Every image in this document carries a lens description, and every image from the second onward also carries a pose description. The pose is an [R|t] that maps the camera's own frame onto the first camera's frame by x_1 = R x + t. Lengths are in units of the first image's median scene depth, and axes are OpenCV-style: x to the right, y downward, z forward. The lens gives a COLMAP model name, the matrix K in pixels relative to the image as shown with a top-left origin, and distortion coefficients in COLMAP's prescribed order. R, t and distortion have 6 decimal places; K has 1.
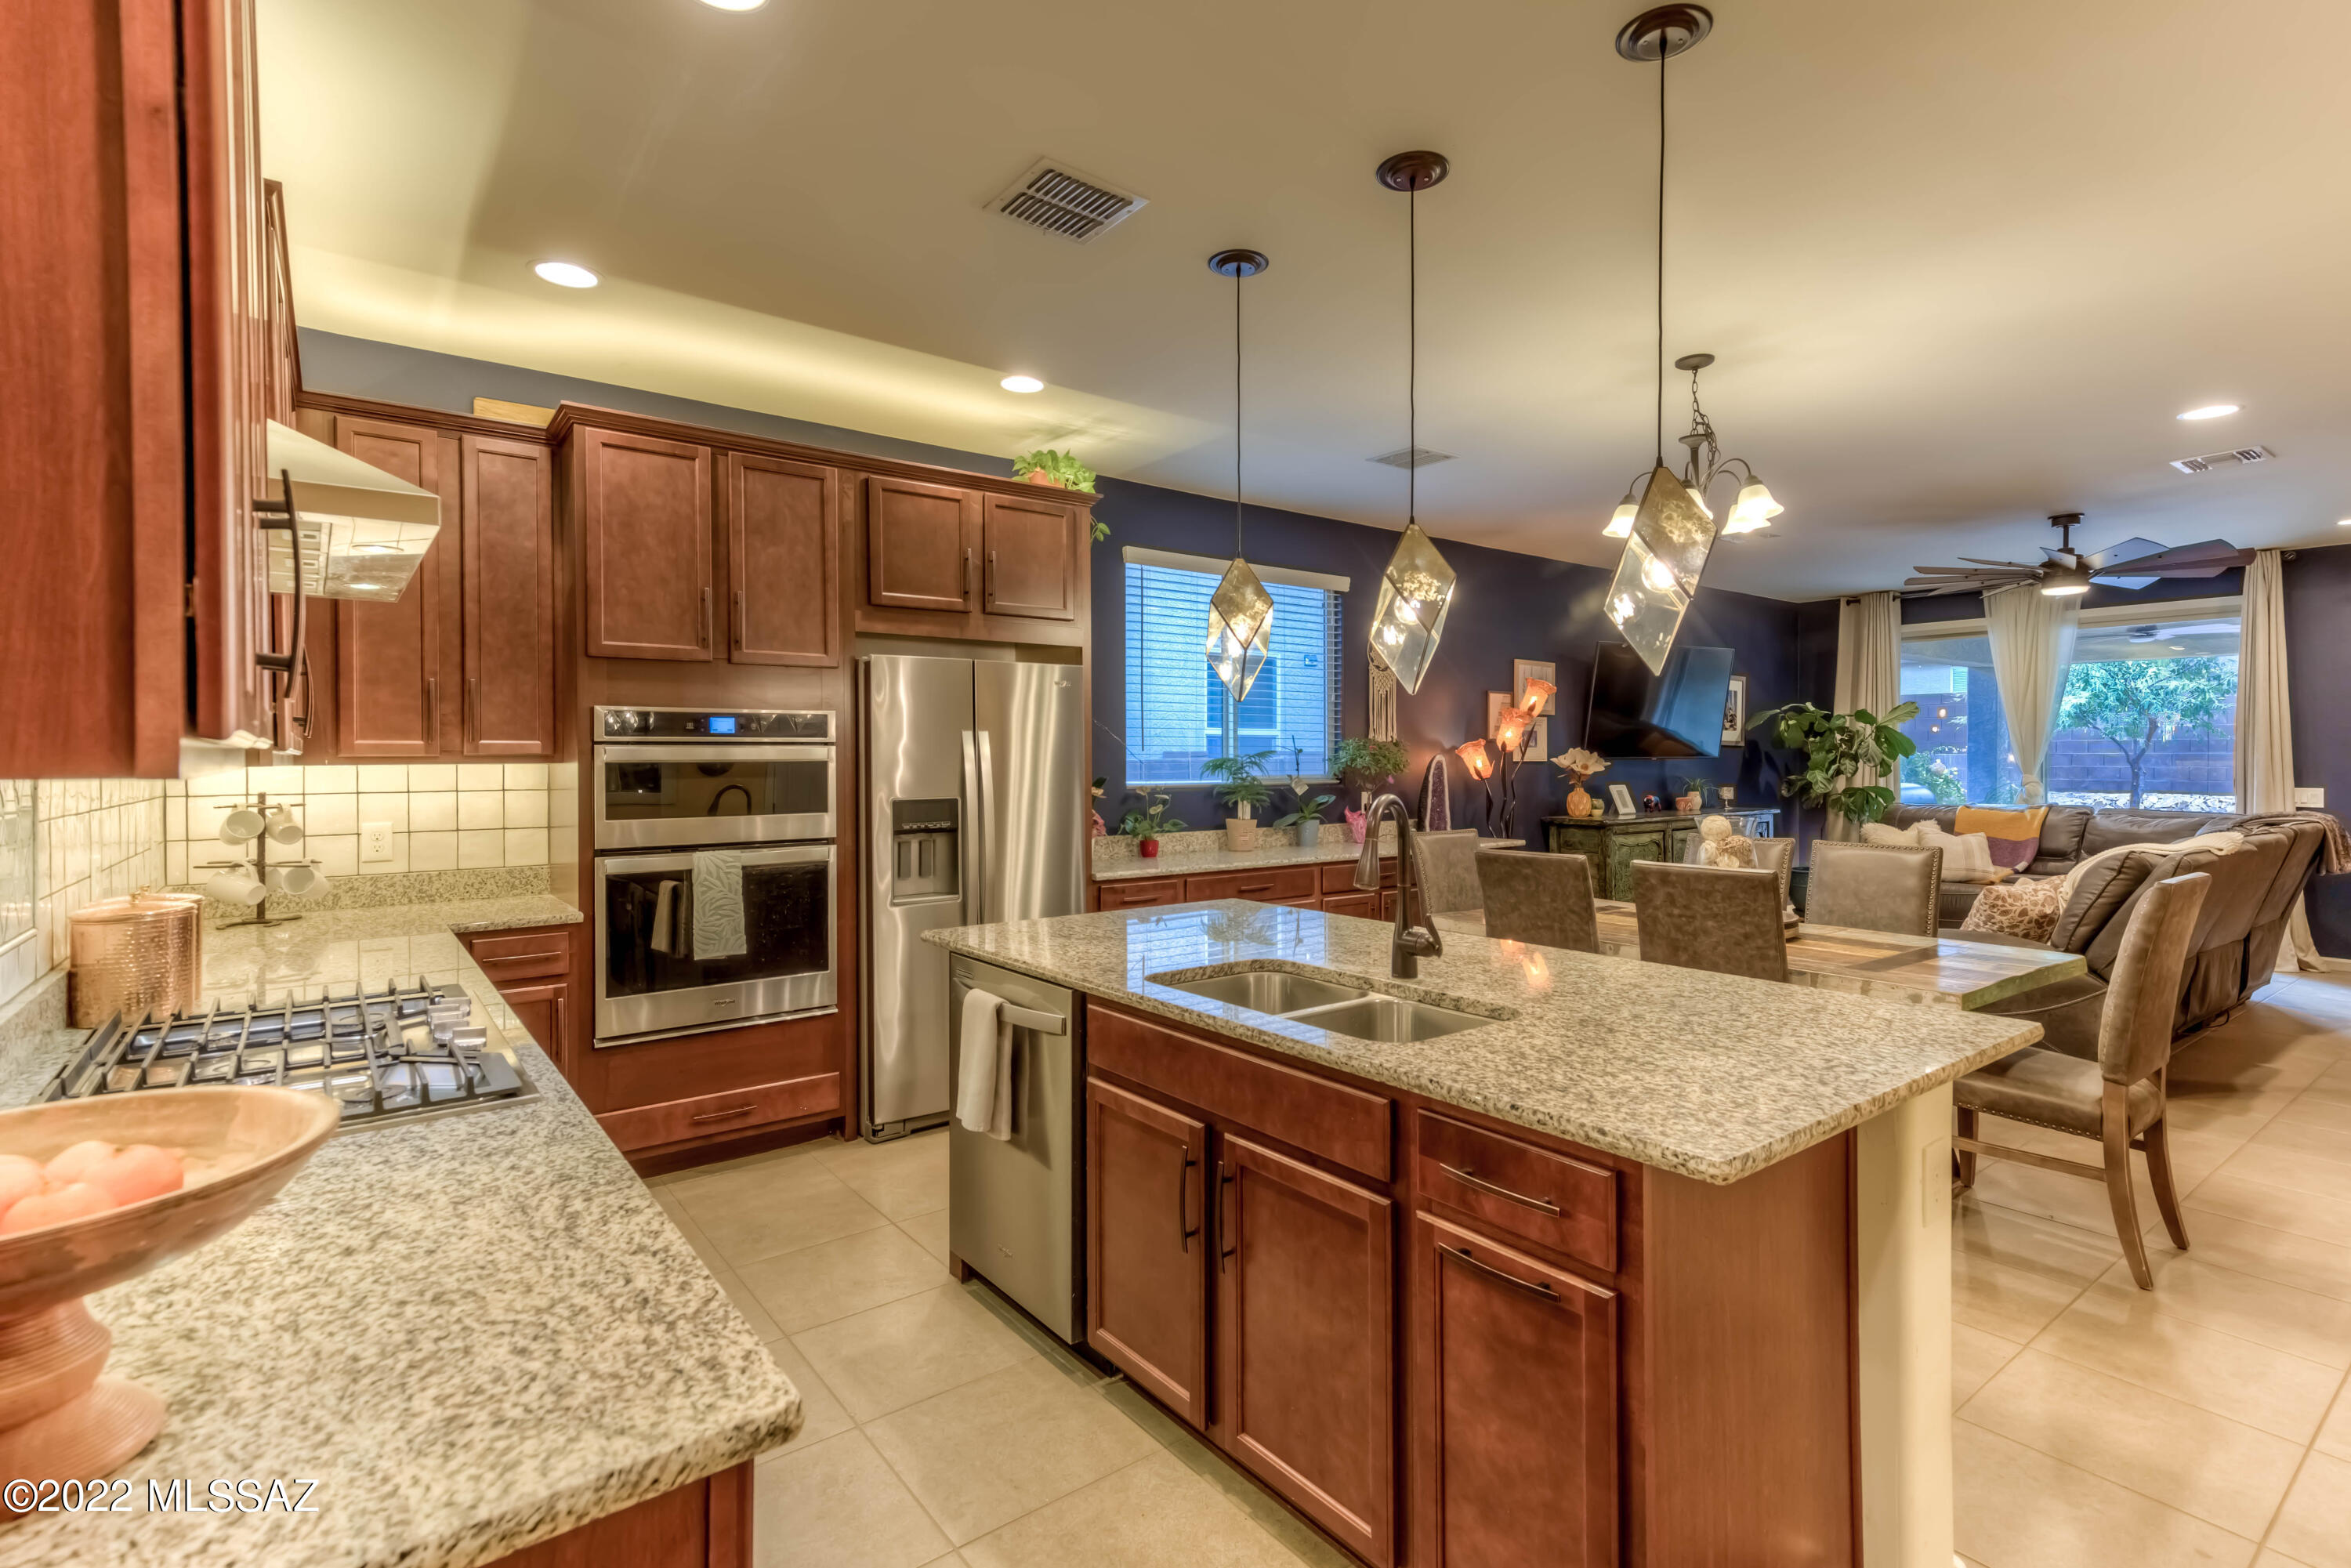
lens RADIAL K [[1106.1, 0, 1137.6], [0, 1106.1, 771.2], [0, 0, 1]] dist [0.014616, 0.004400]
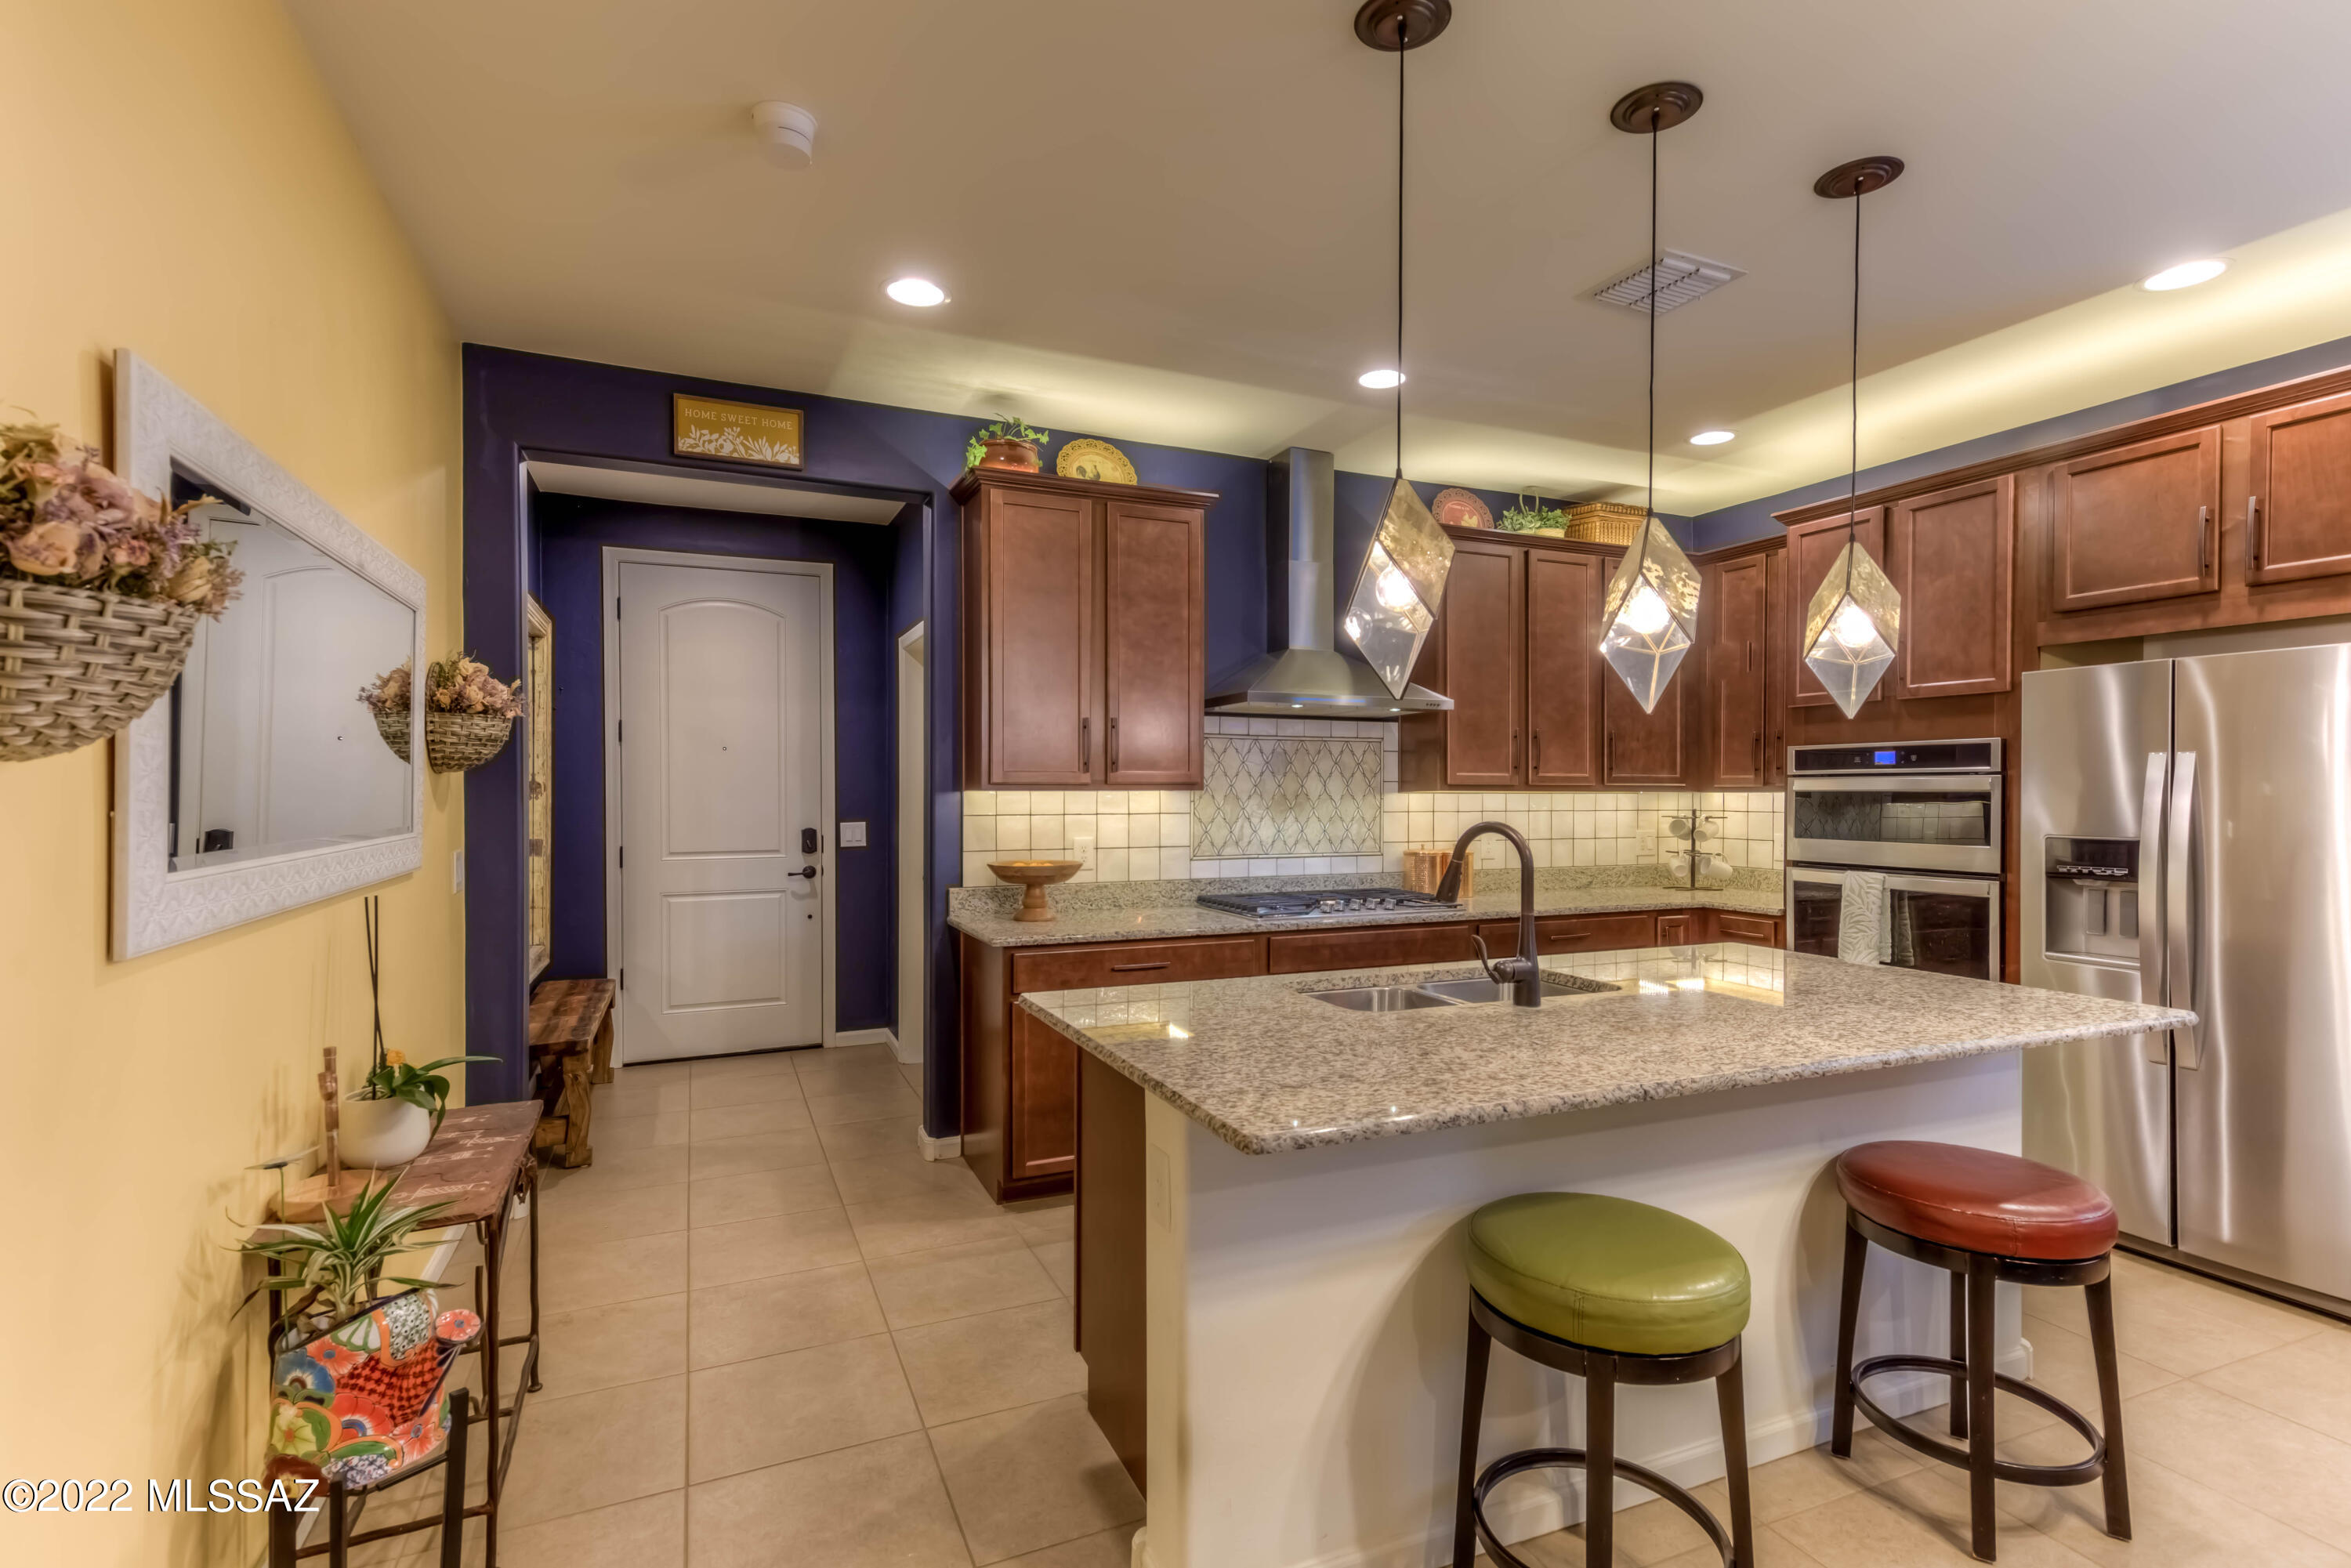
lens RADIAL K [[1106.1, 0, 1174.0], [0, 1106.1, 794.5], [0, 0, 1]] dist [0.014616, 0.004400]
pose [[-0.225583, 0.005301, -0.974210, 0.455567], [-0.015231, 0.999844, 0.008967, -0.002425], [0.974105, 0.016861, -0.225467, 0.307796]]
